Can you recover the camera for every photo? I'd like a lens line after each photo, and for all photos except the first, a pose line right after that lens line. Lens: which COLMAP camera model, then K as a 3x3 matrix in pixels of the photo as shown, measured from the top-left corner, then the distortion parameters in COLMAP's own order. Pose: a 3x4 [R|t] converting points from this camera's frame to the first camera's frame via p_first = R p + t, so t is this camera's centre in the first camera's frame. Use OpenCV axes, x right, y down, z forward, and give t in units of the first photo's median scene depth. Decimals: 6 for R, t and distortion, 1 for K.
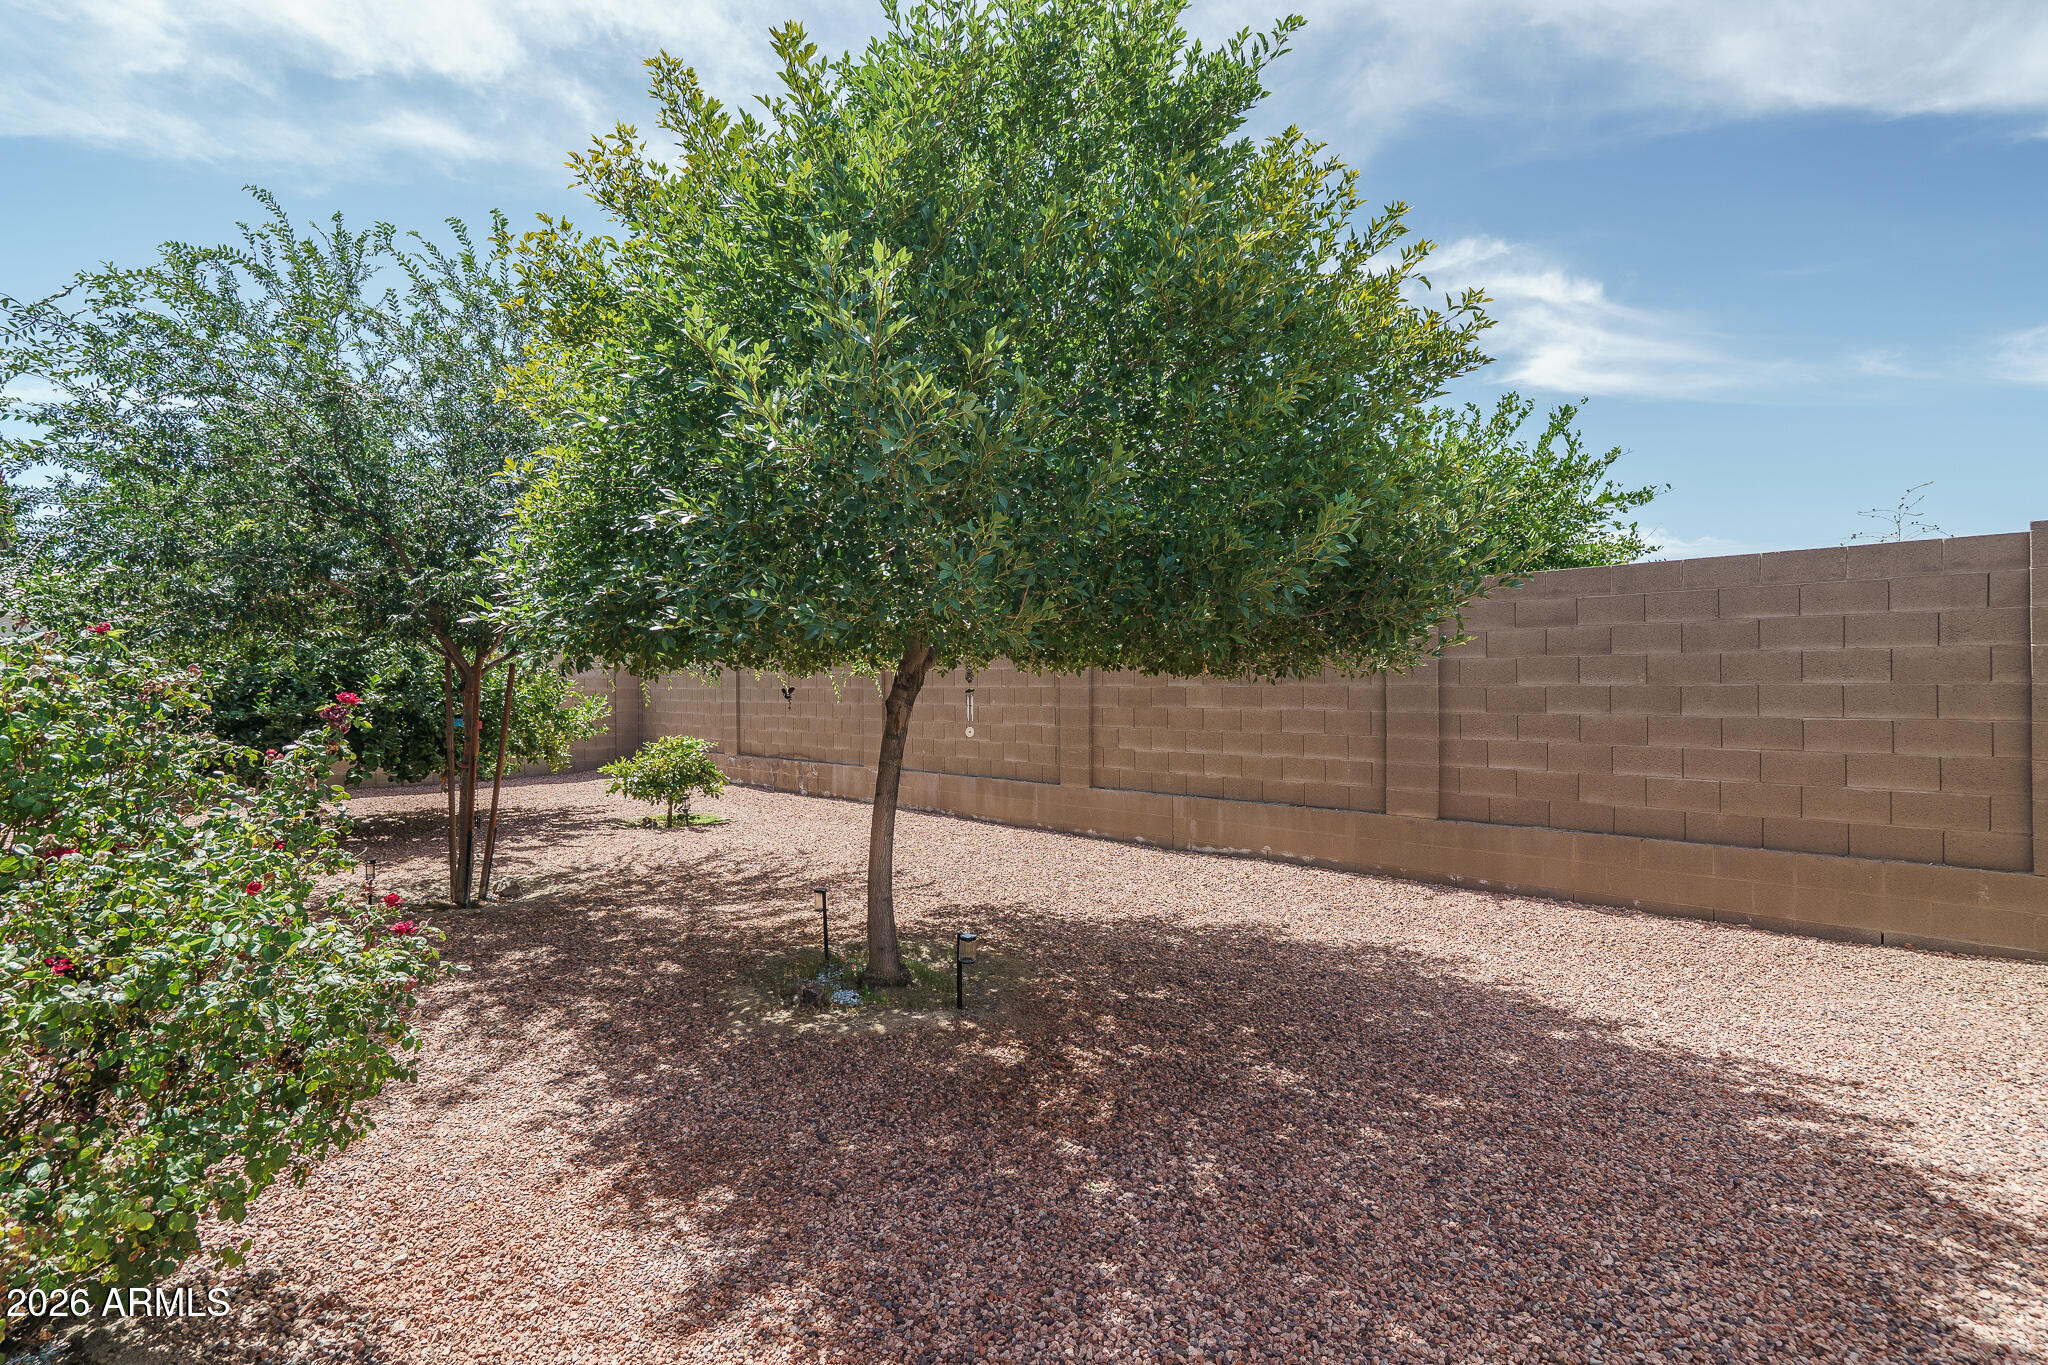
lens RADIAL K [[930.8, 0, 1024.0], [0, 930.8, 682.5], [0, 0, 1]] dist [-0.004908, -0.000288]
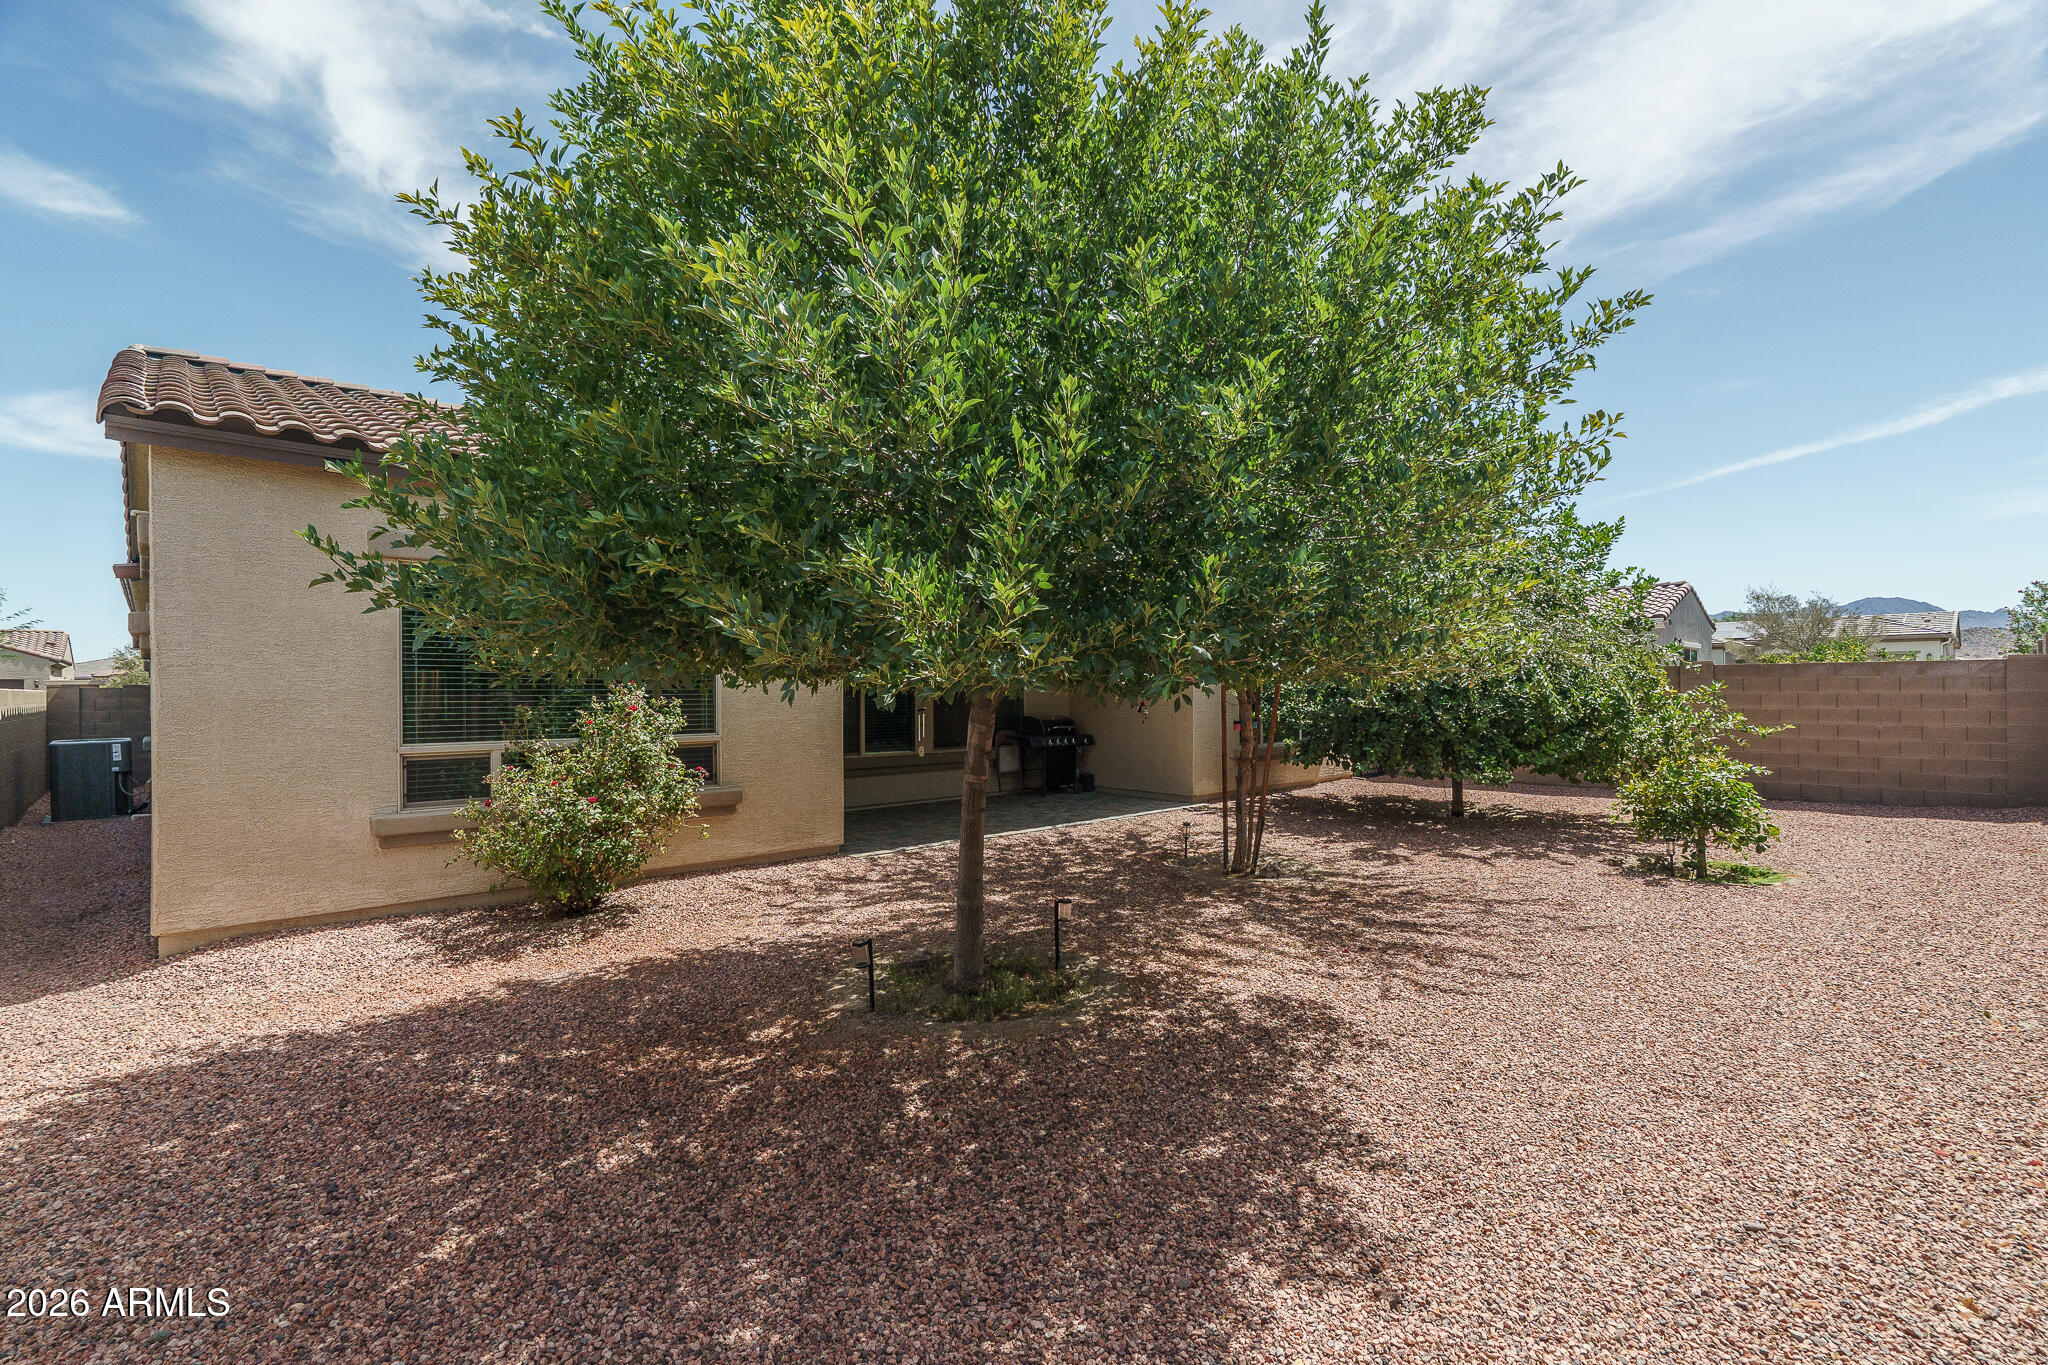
lens RADIAL K [[930.8, 0, 1024.0], [0, 930.8, 682.5], [0, 0, 1]] dist [-0.004908, -0.000288]
pose [[-0.023932, -0.008172, -0.999680, 1.014533], [0.009814, 0.999916, -0.008409, -0.005447], [0.999665, -0.010012, -0.023850, 1.253425]]
